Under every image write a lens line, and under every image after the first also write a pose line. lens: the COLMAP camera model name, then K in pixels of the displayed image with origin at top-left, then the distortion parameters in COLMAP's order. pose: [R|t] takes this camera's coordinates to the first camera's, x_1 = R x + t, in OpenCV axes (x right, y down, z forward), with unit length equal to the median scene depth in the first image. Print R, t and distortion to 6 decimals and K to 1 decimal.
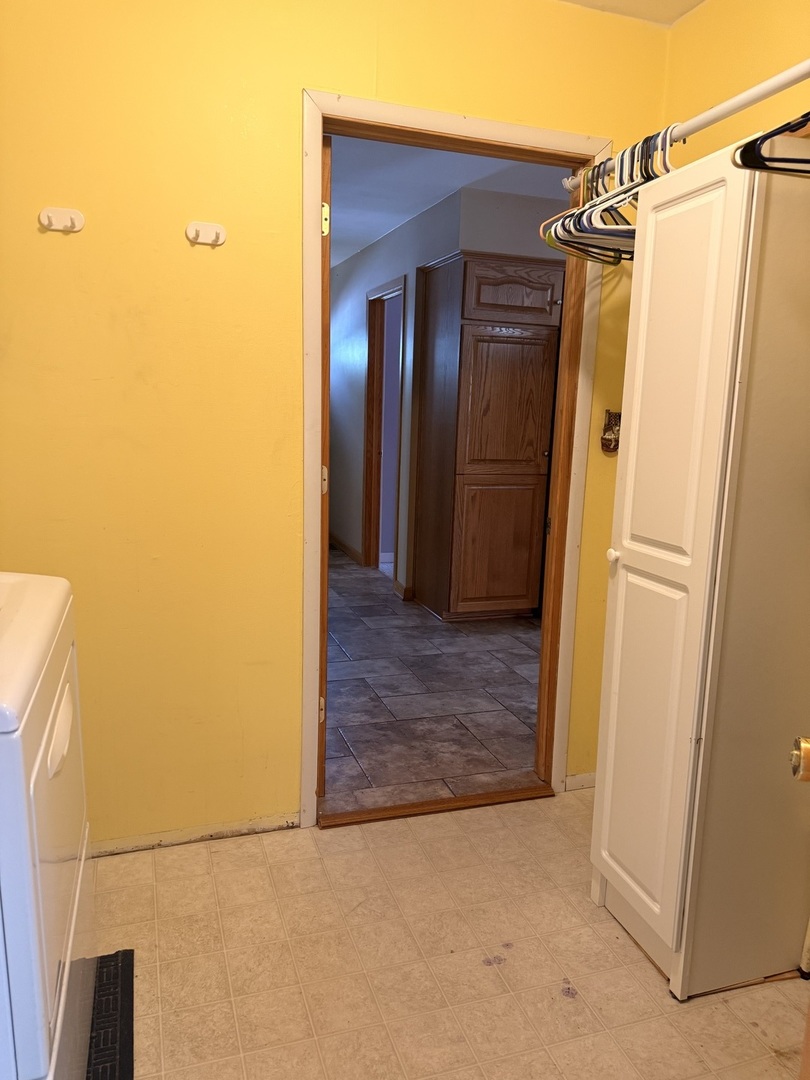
lens RADIAL K [[761.0, 0, 398.0], [0, 761.0, 553.0], [0, 0, 1]] dist [0.063005, -0.076295]
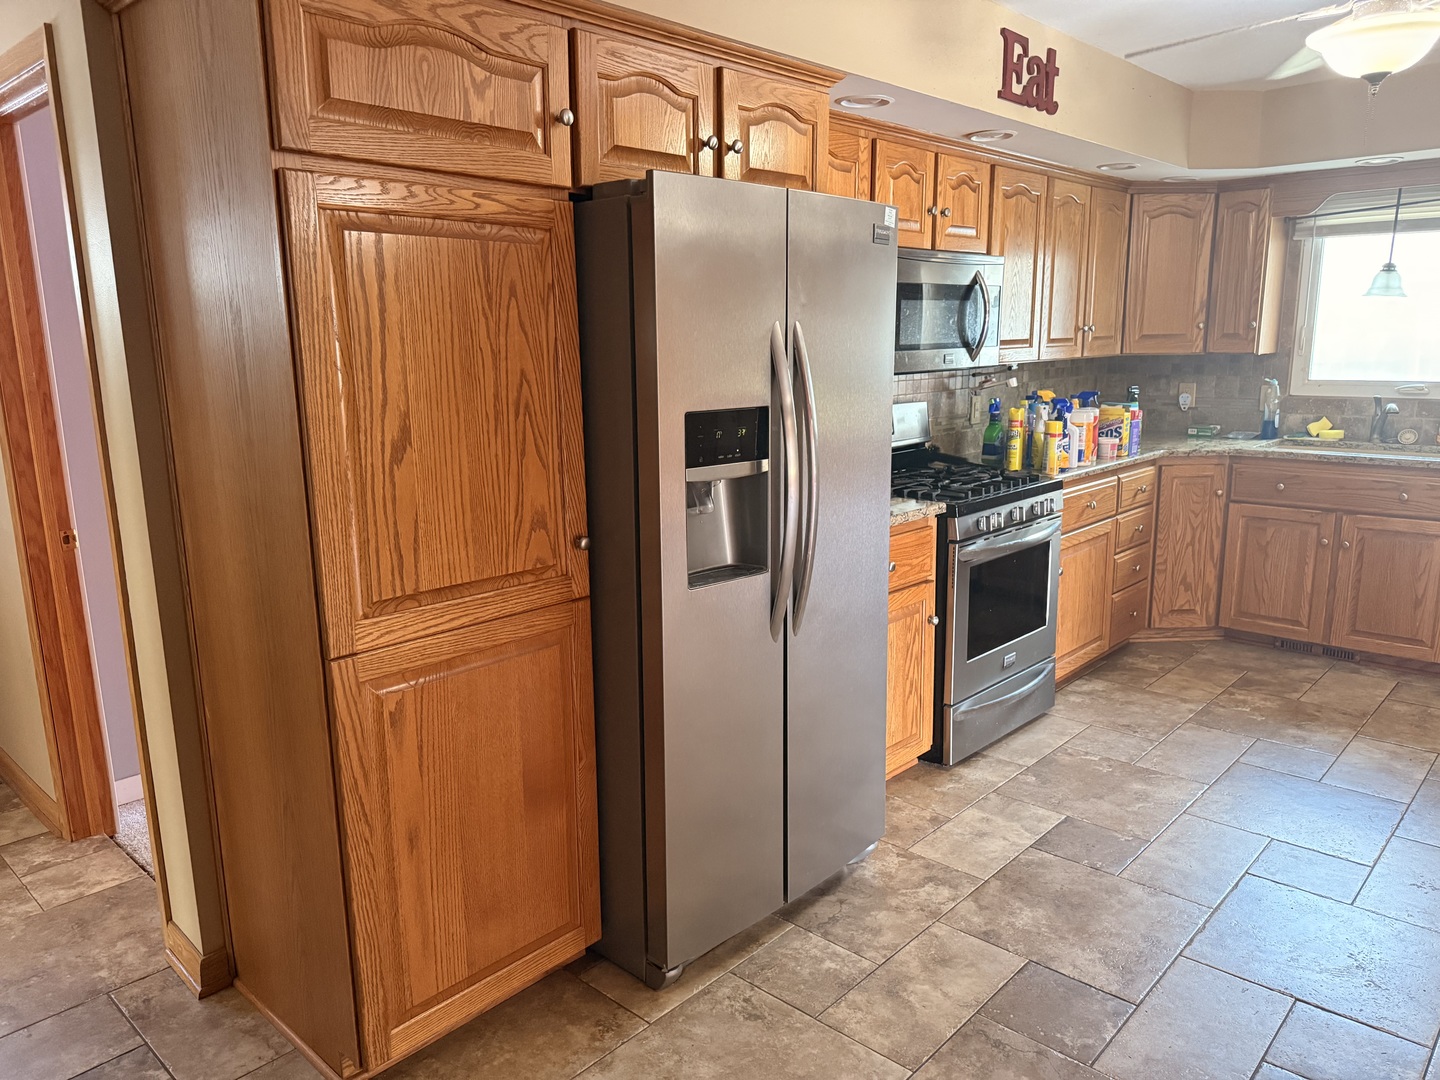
lens RADIAL K [[1014.7, 0, 724.5], [0, 1014.7, 532.5], [0, 0, 1]] dist [0.063005, -0.076295]
pose [[0.874249, -0.137504, 0.465598, 0.030370], [0.136790, 0.989963, 0.035513, -0.146792], [-0.465808, 0.032642, 0.884284, 0.558330]]
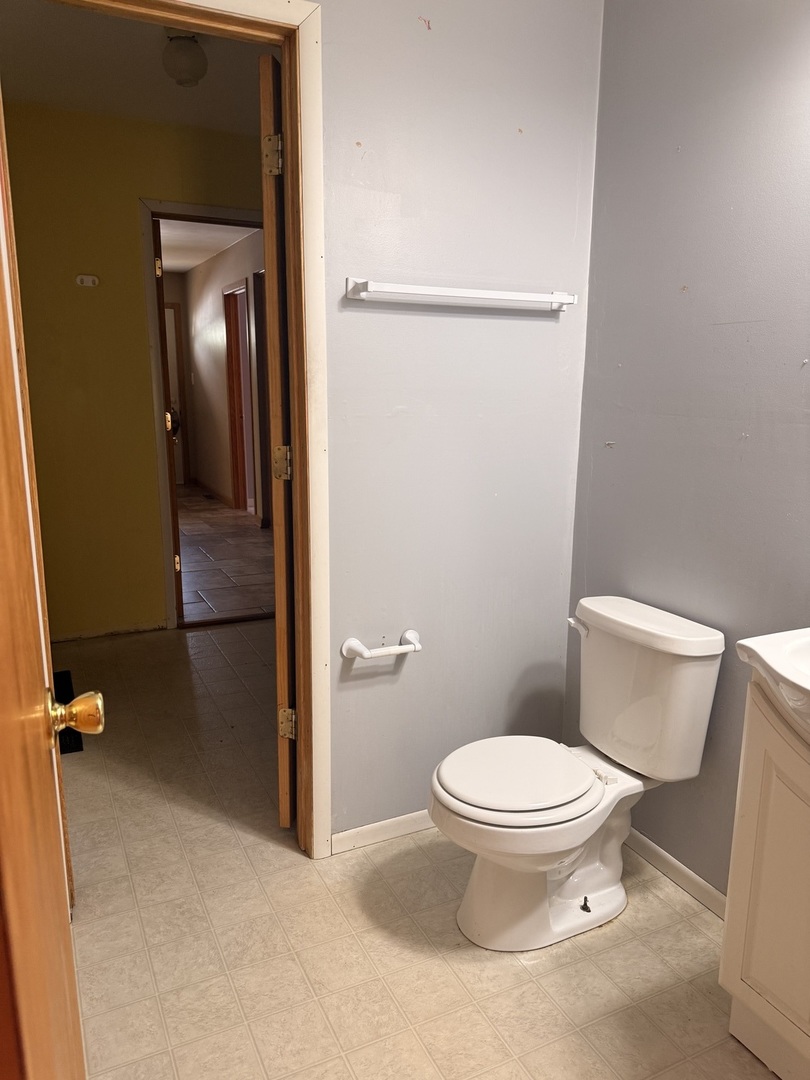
lens RADIAL K [[761.0, 0, 402.1], [0, 761.0, 542.1], [0, 0, 1]] dist [0.063005, -0.076295]
pose [[0.990805, -0.052161, 0.124840, 0.094871], [0.049886, 0.998528, 0.021277, 0.081423], [-0.125766, -0.014854, 0.991949, -0.375904]]
